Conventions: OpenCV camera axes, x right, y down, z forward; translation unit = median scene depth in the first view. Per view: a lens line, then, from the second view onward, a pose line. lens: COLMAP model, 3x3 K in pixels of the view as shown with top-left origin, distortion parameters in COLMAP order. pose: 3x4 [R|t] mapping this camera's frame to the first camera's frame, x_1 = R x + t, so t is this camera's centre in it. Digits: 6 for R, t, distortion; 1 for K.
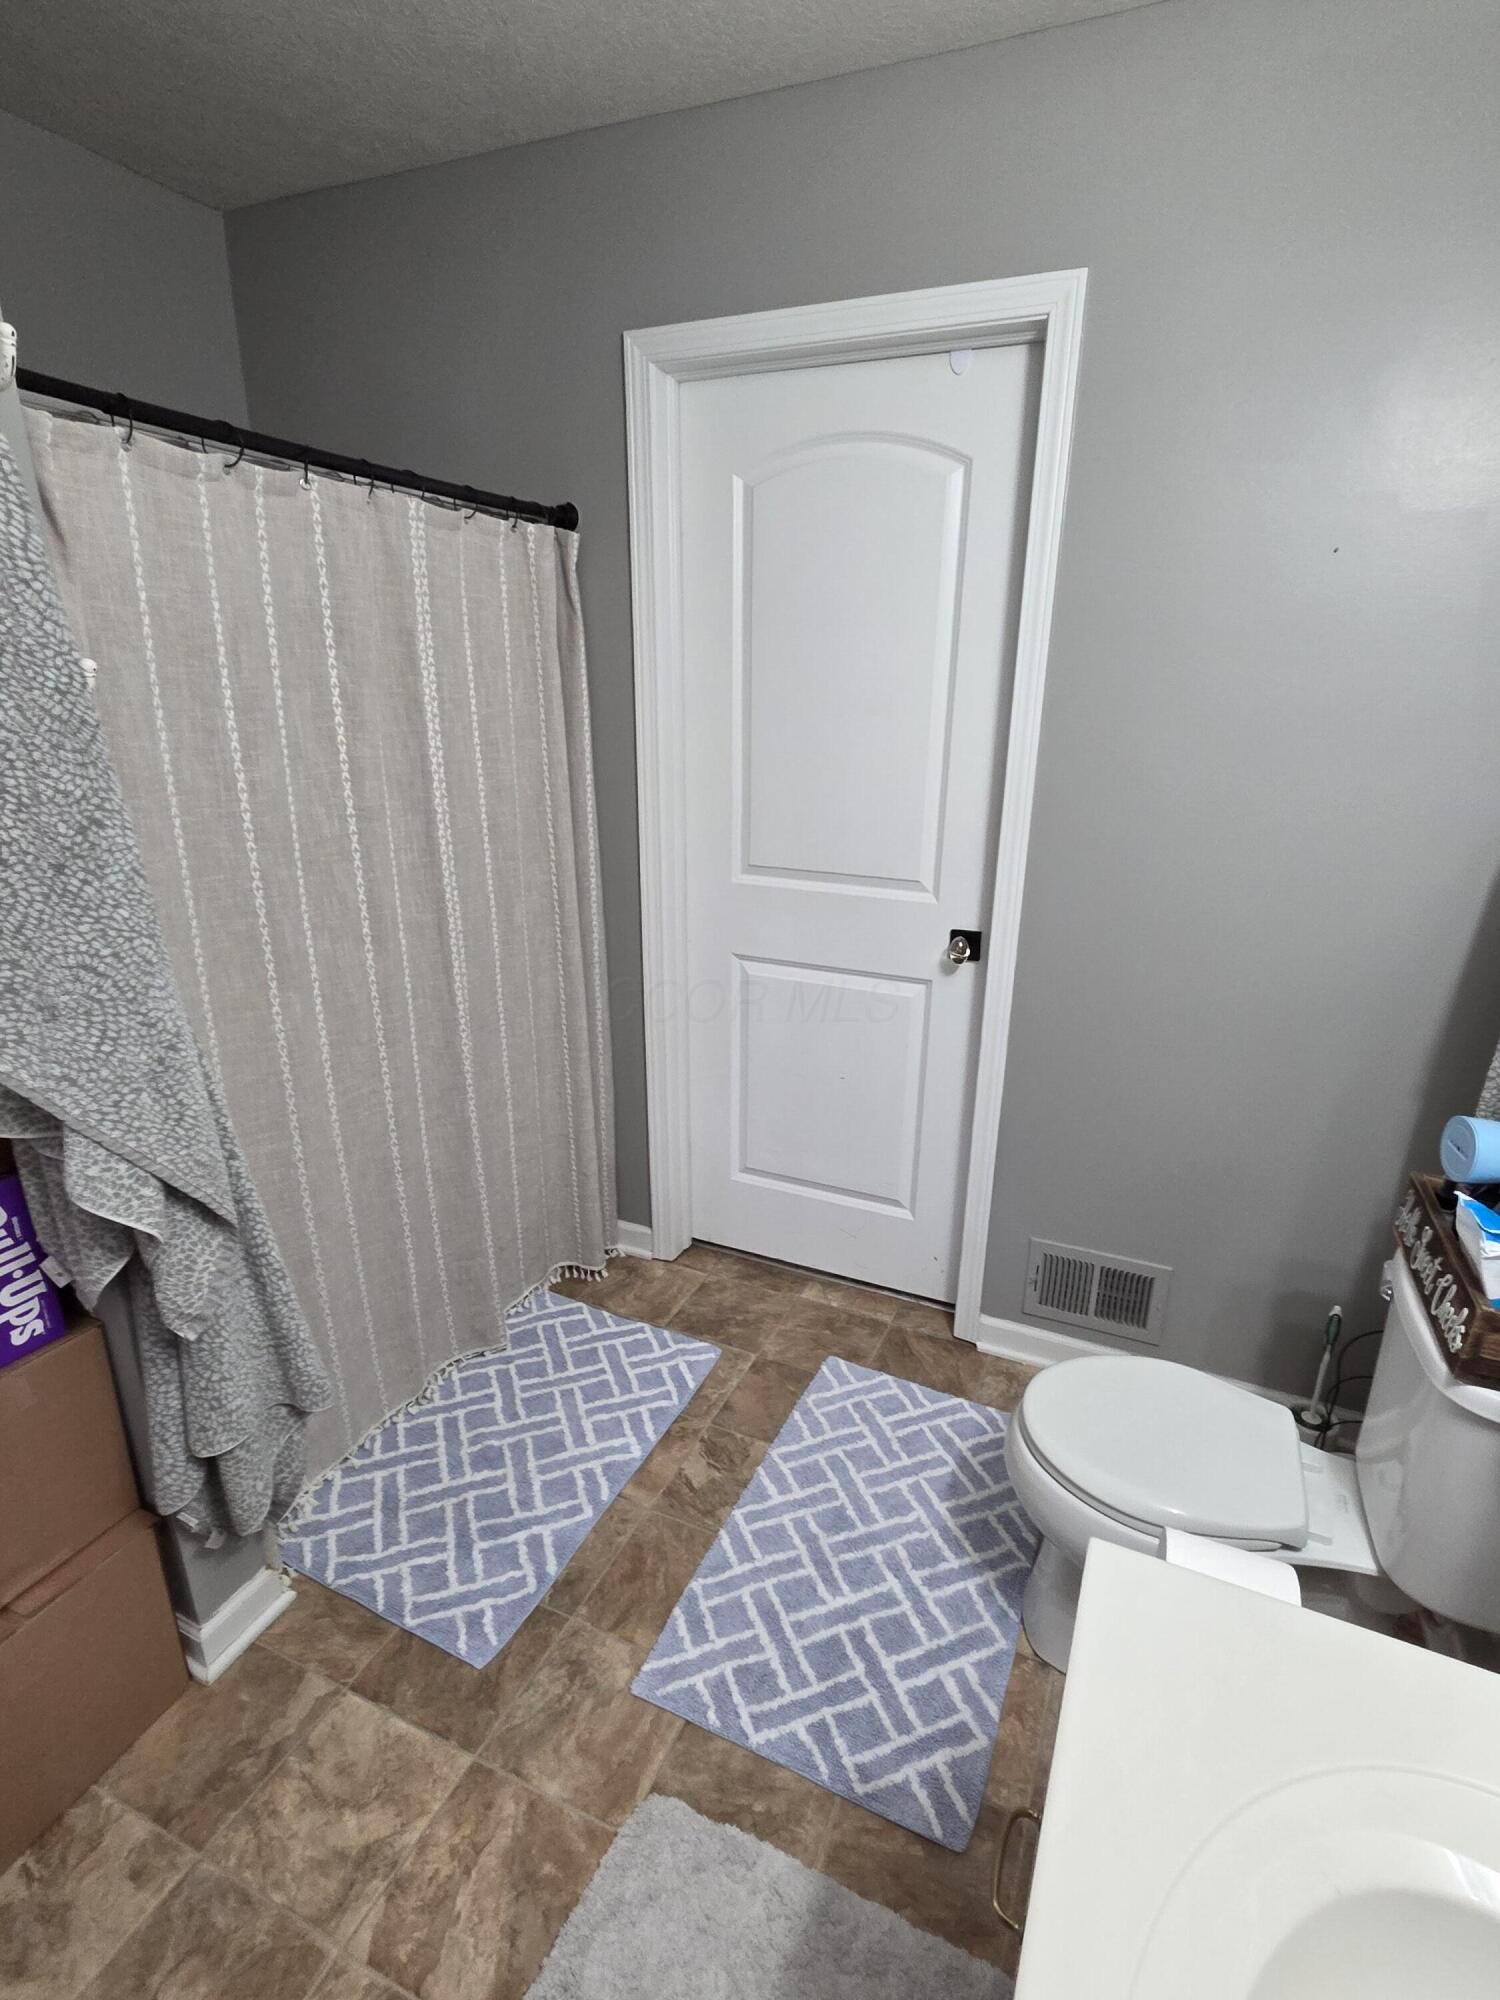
lens RADIAL K [[978.3, 0, 757.3], [0, 978.3, 1018.4], [0, 0, 1]] dist [0.001654, -0.000049]
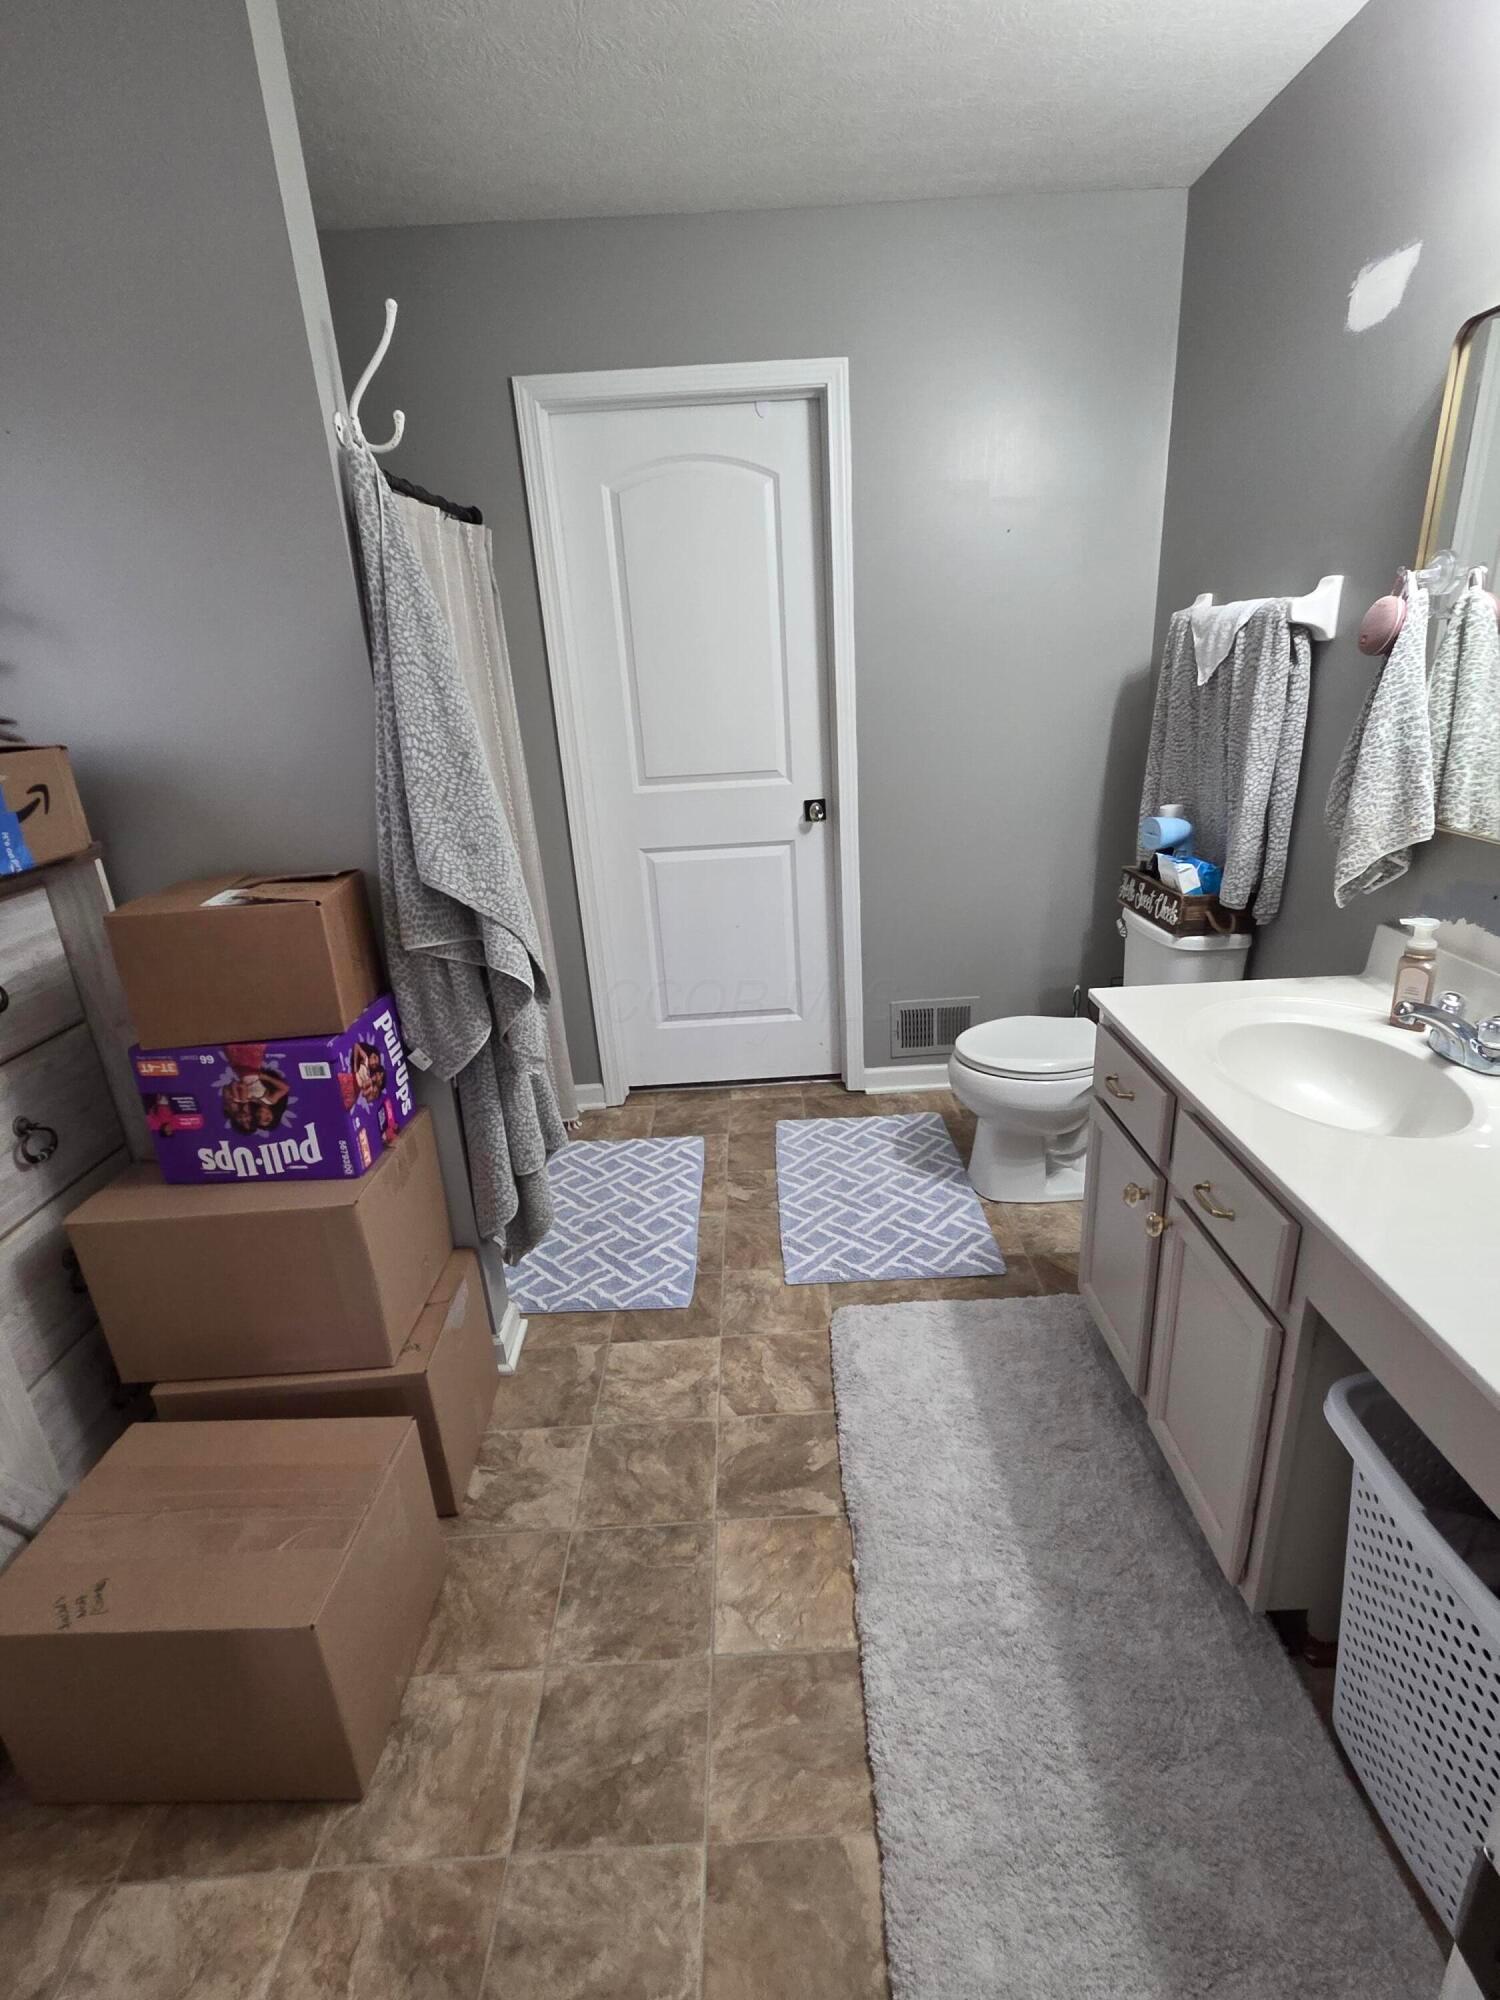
lens RADIAL K [[976.2, 0, 763.0], [0, 976.2, 1009.1], [0, 0, 1]] dist [0.006970, 0.000823]
pose [[0.905814, -0.205271, 0.370628, -0.541603], [0.202433, 0.978167, 0.047010, 0.154590], [-0.372186, 0.032445, 0.927591, -0.357670]]
